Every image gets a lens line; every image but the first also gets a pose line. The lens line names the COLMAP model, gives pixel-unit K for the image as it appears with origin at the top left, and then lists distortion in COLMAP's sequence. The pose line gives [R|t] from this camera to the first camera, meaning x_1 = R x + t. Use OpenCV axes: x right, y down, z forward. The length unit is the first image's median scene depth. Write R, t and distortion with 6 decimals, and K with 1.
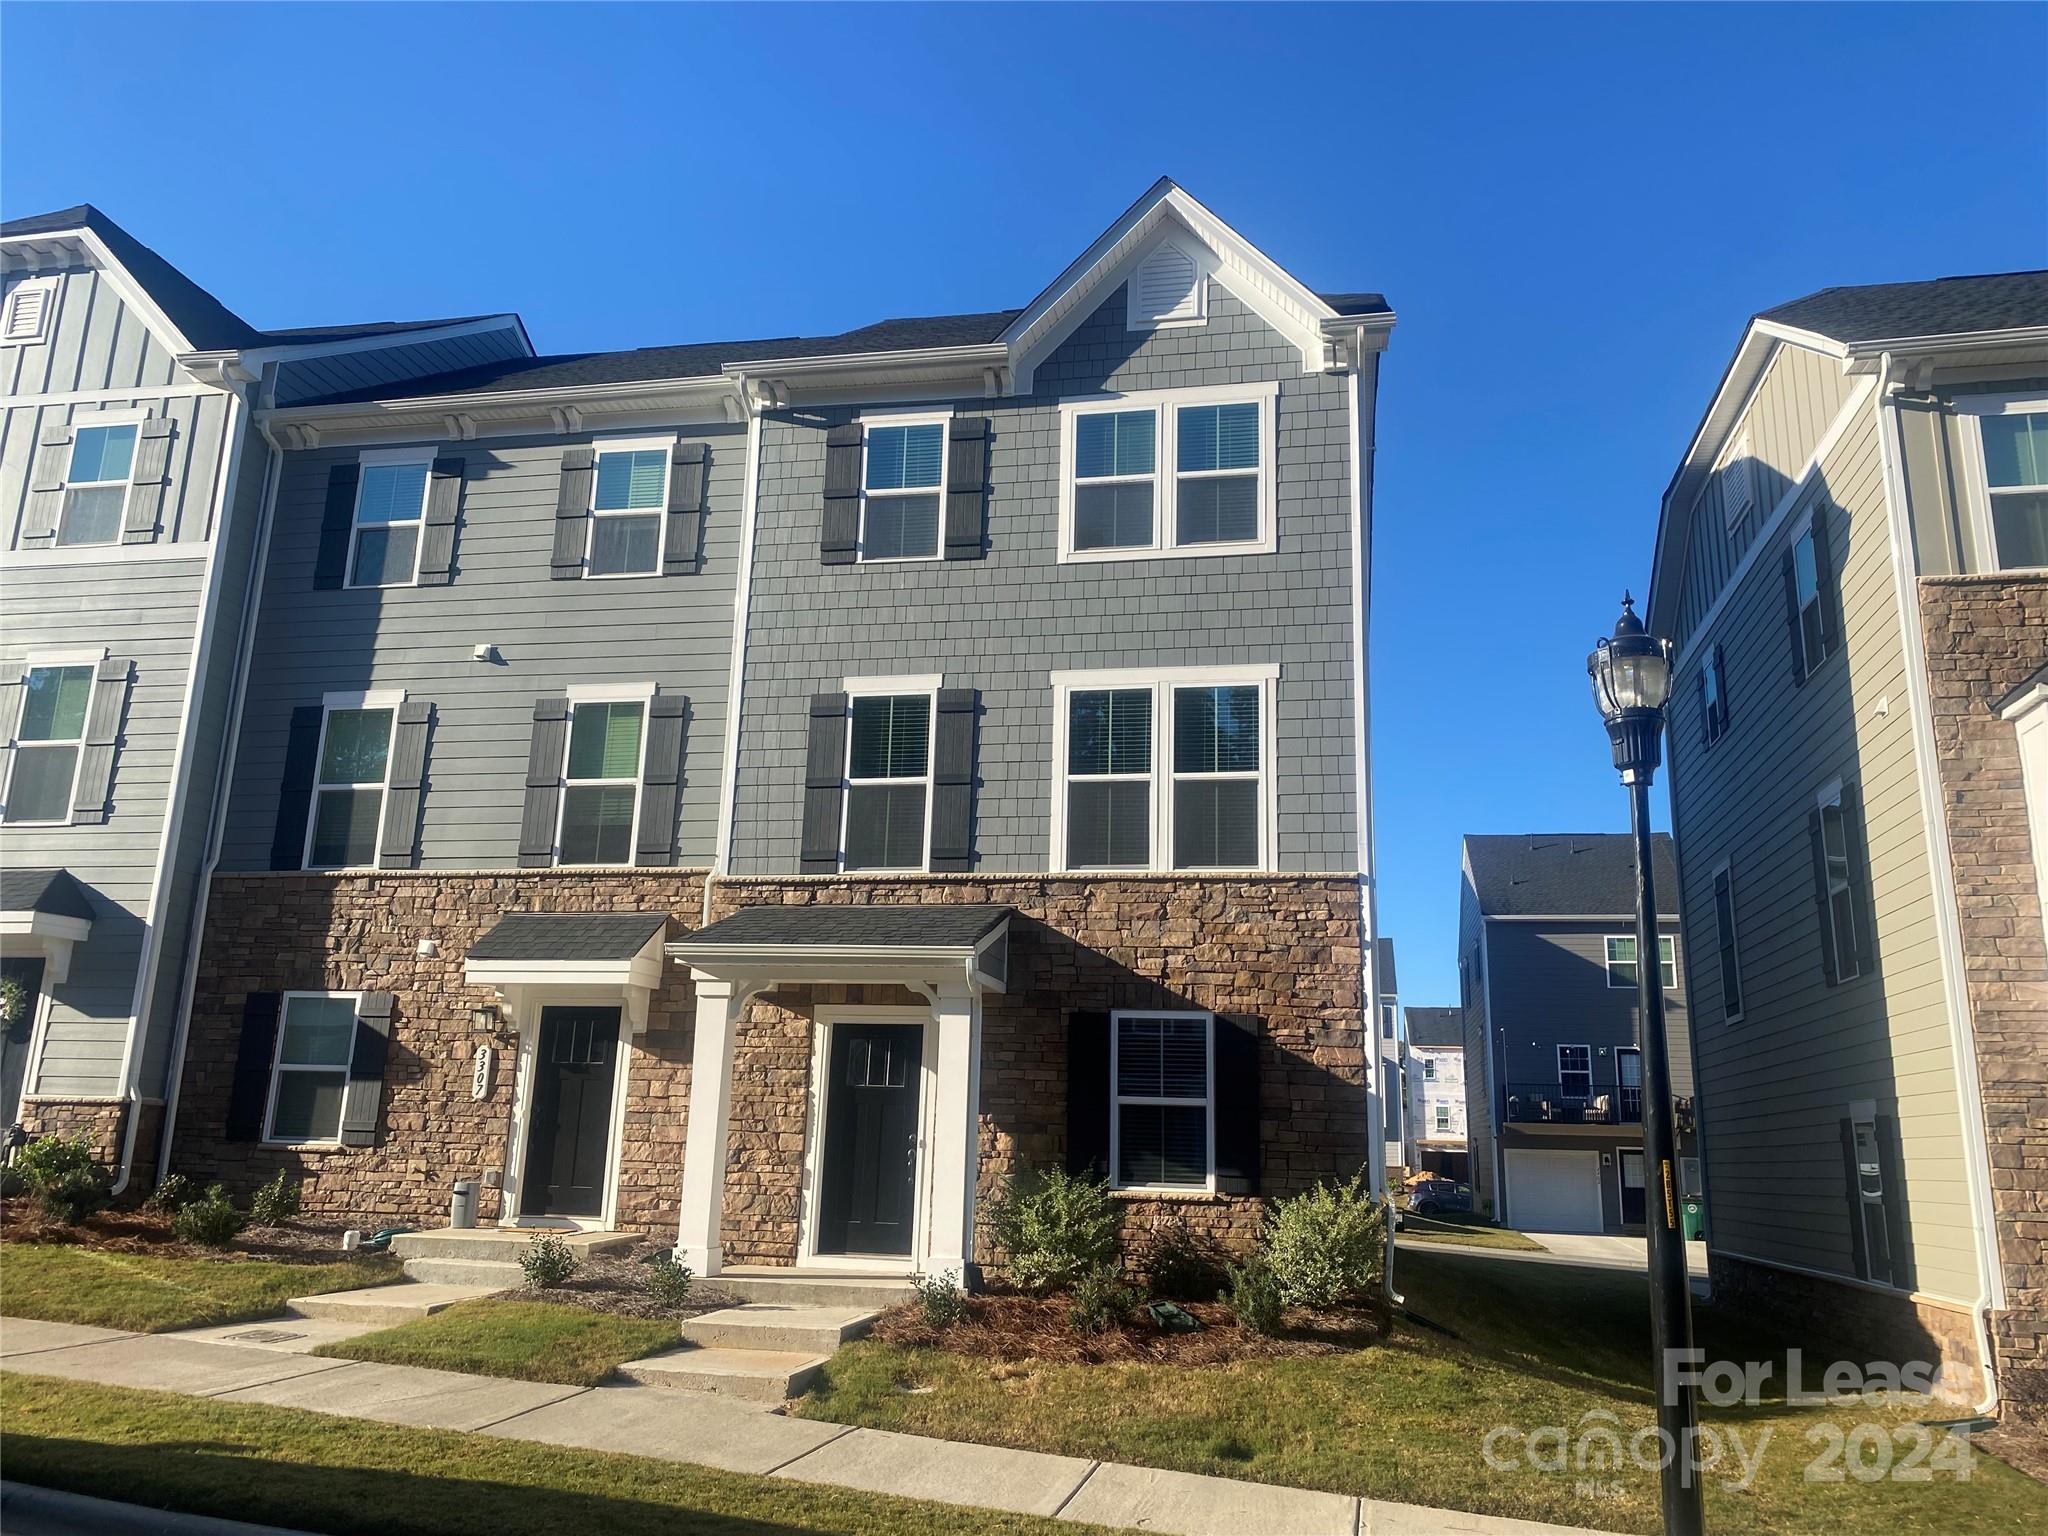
lens RADIAL K [[1557.0, 0, 1033.4], [0, 1557.0, 752.7], [0, 0, 1]] dist [0.003591, -0.012402]
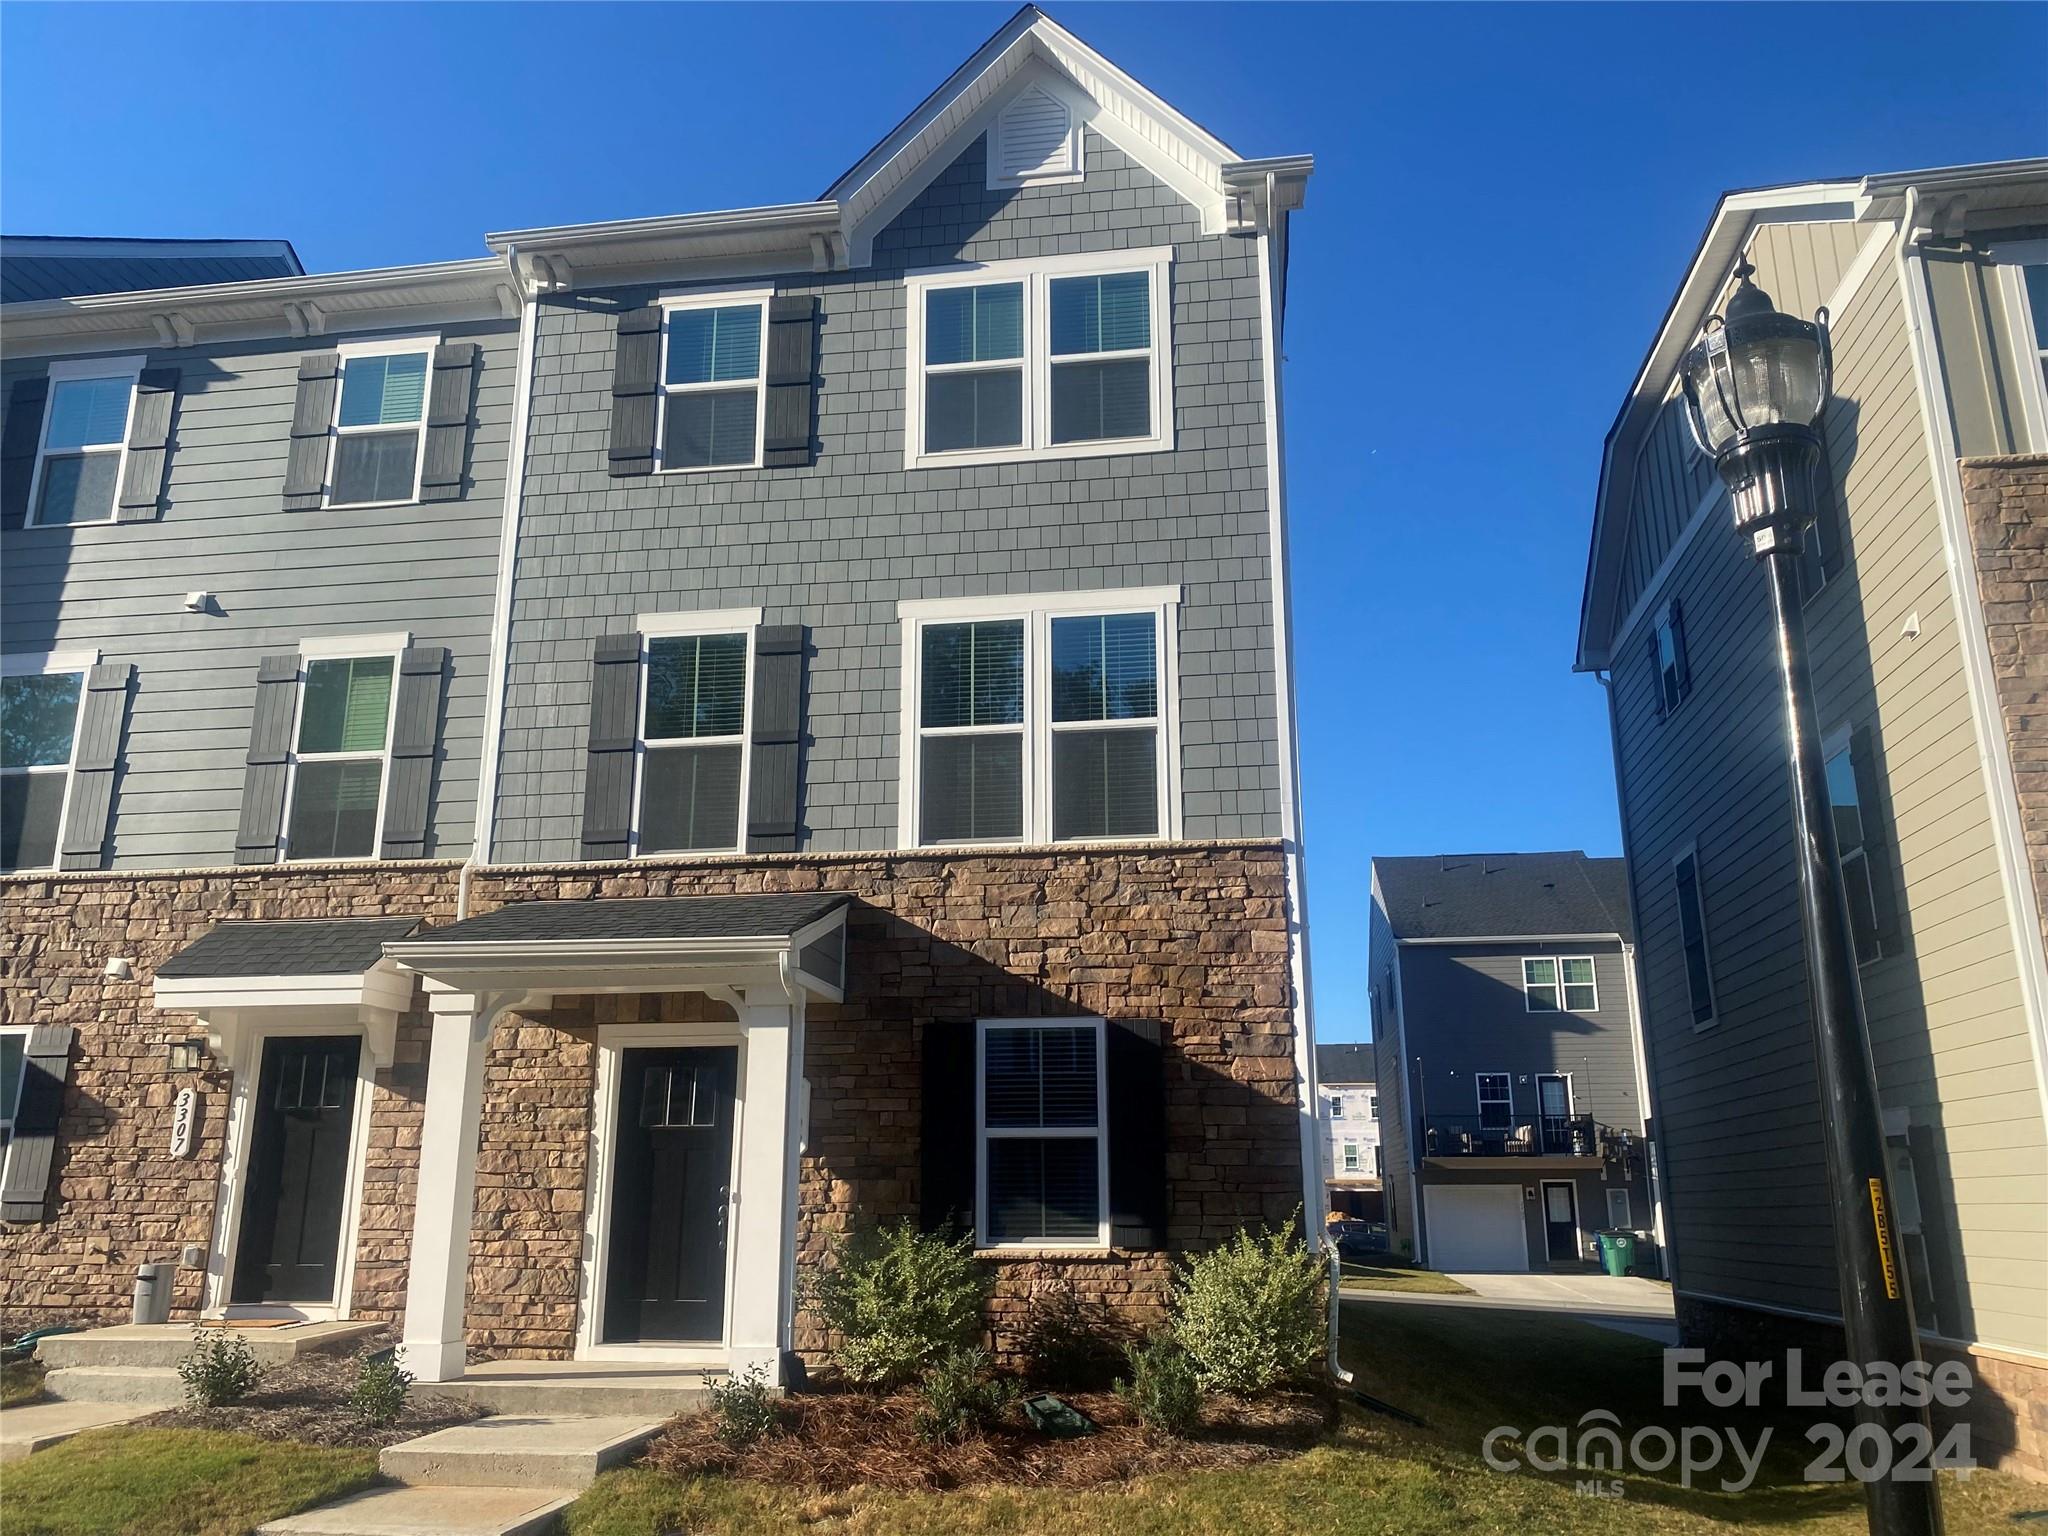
lens RADIAL K [[1557.0, 0, 1021.5], [0, 1557.0, 788.0], [0, 0, 1]] dist [0.003591, -0.012402]
pose [[0.998310, -0.016095, 0.055833, 0.028938], [0.016628, 0.999820, -0.009089, 0.052044], [-0.055677, 0.010002, 0.998399, 0.196255]]
